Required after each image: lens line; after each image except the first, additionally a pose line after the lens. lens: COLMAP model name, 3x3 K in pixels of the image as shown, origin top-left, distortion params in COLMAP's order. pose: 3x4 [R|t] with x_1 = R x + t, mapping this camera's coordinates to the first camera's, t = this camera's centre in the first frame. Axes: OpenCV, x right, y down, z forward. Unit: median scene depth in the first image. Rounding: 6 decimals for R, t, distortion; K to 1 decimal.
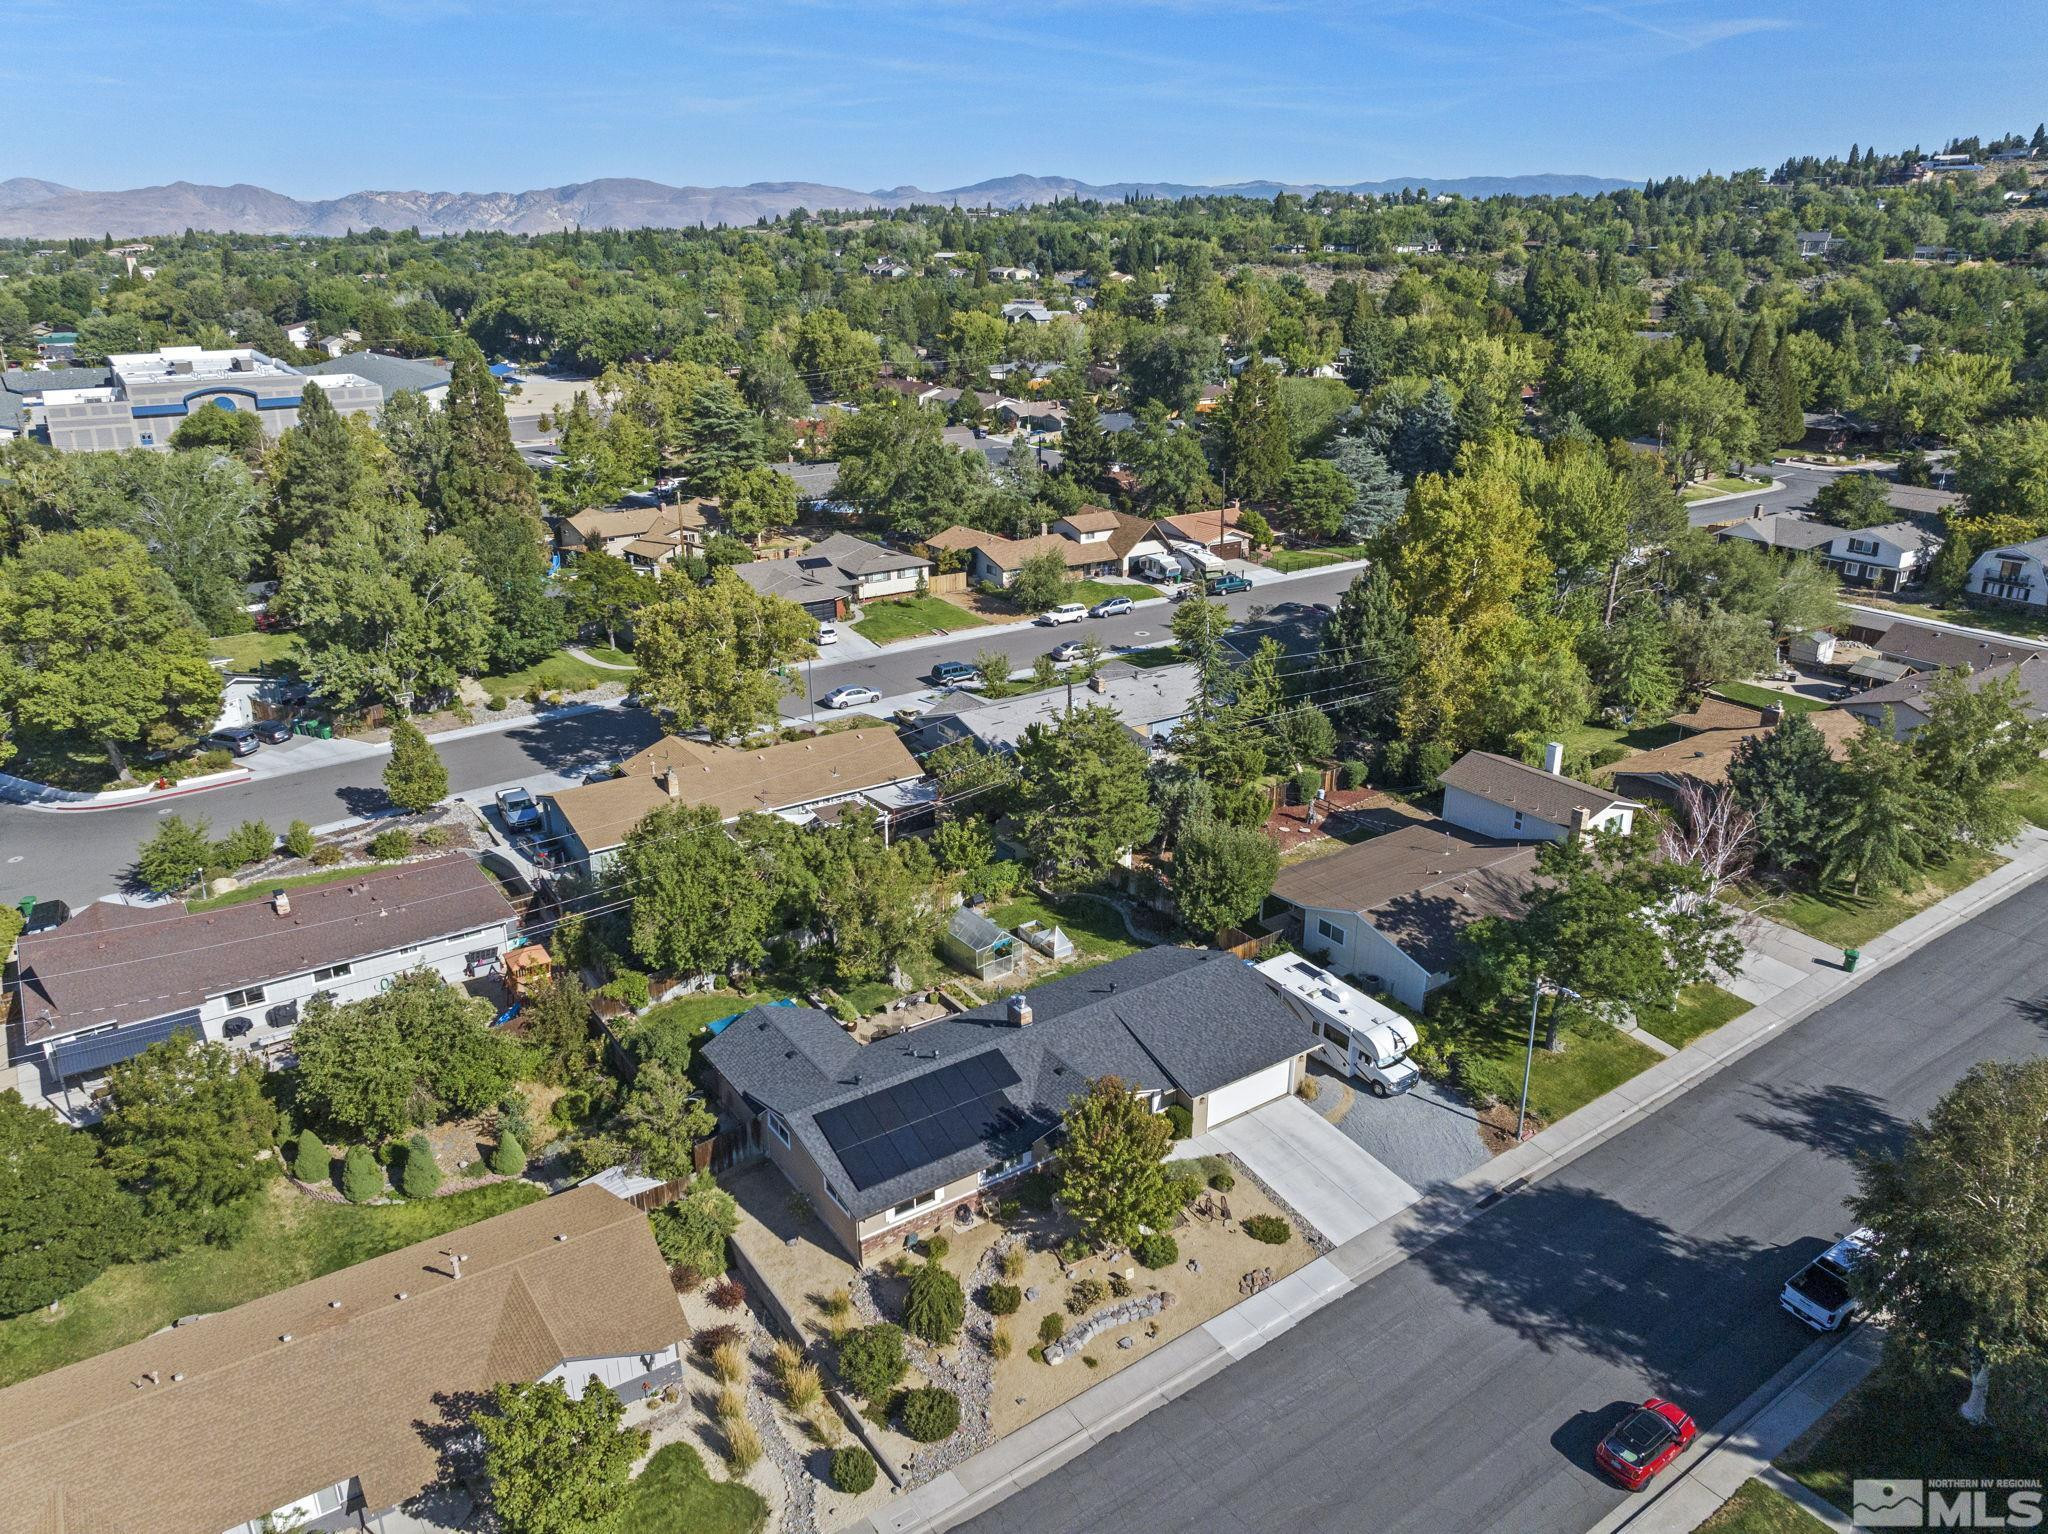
lens RADIAL K [[1454.4, 0, 1032.6], [0, 1454.4, 766.3], [0, 0, 1]] dist [-0.037653, 0.013240]
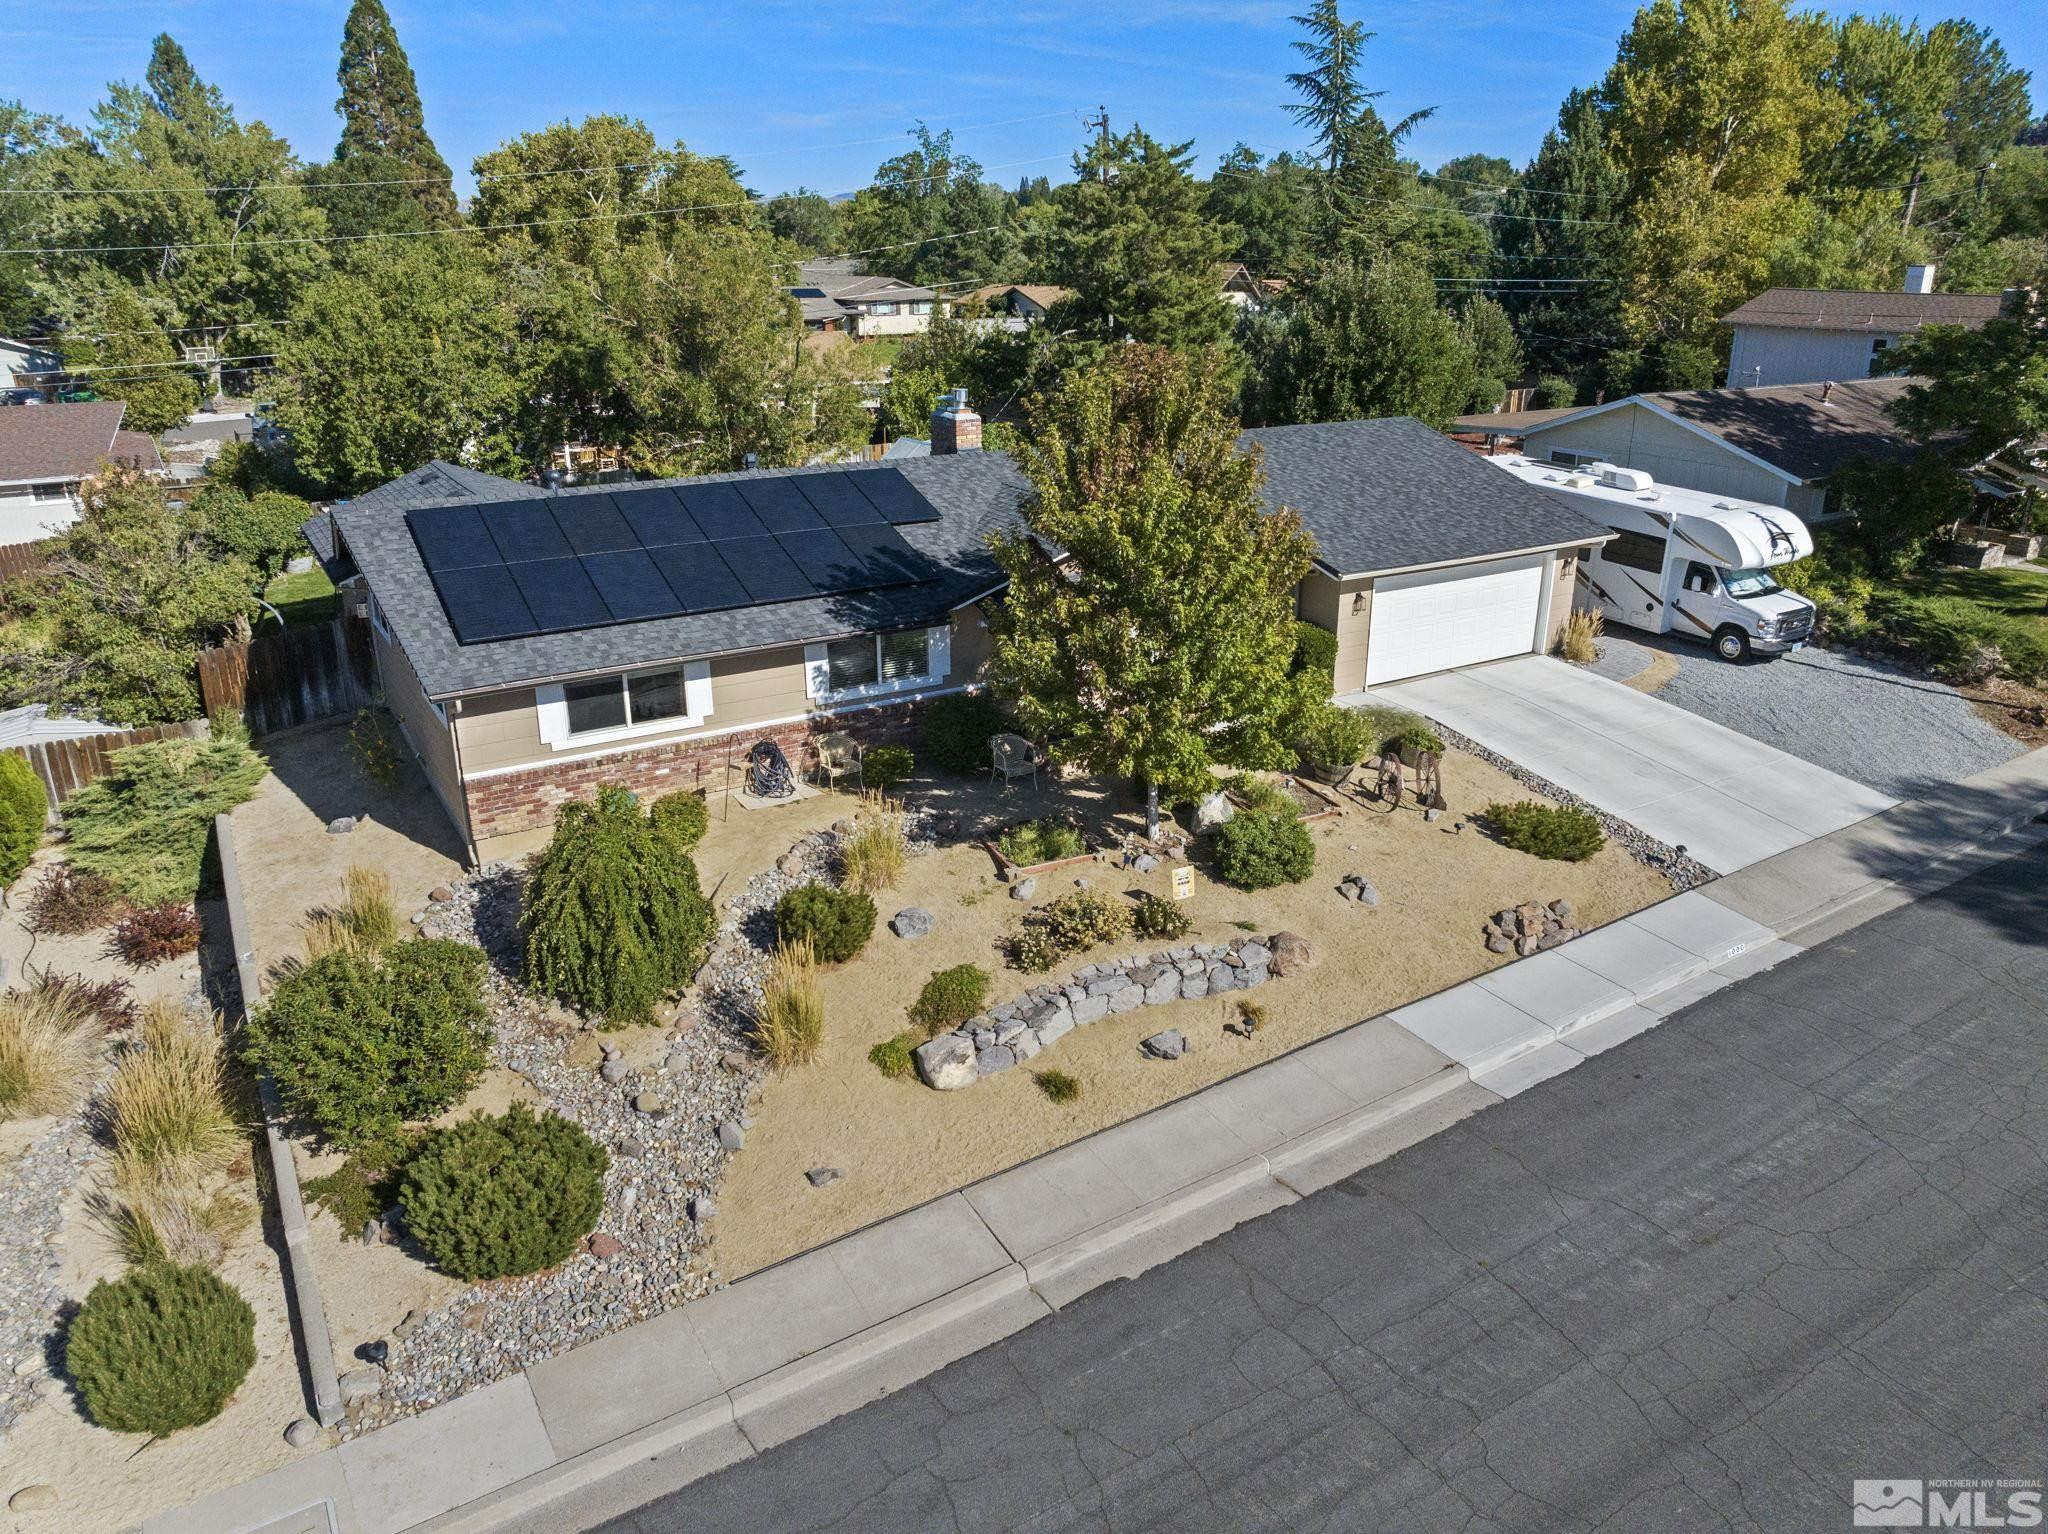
lens RADIAL K [[1454.4, 0, 1038.8], [0, 1454.4, 762.5], [0, 0, 1]] dist [-0.037653, 0.013240]
pose [[0.998719, 0.021468, -0.045817, 0.045642], [-0.021899, 0.999720, -0.008917, 0.315682], [0.045613, 0.009909, 0.998910, 0.618009]]
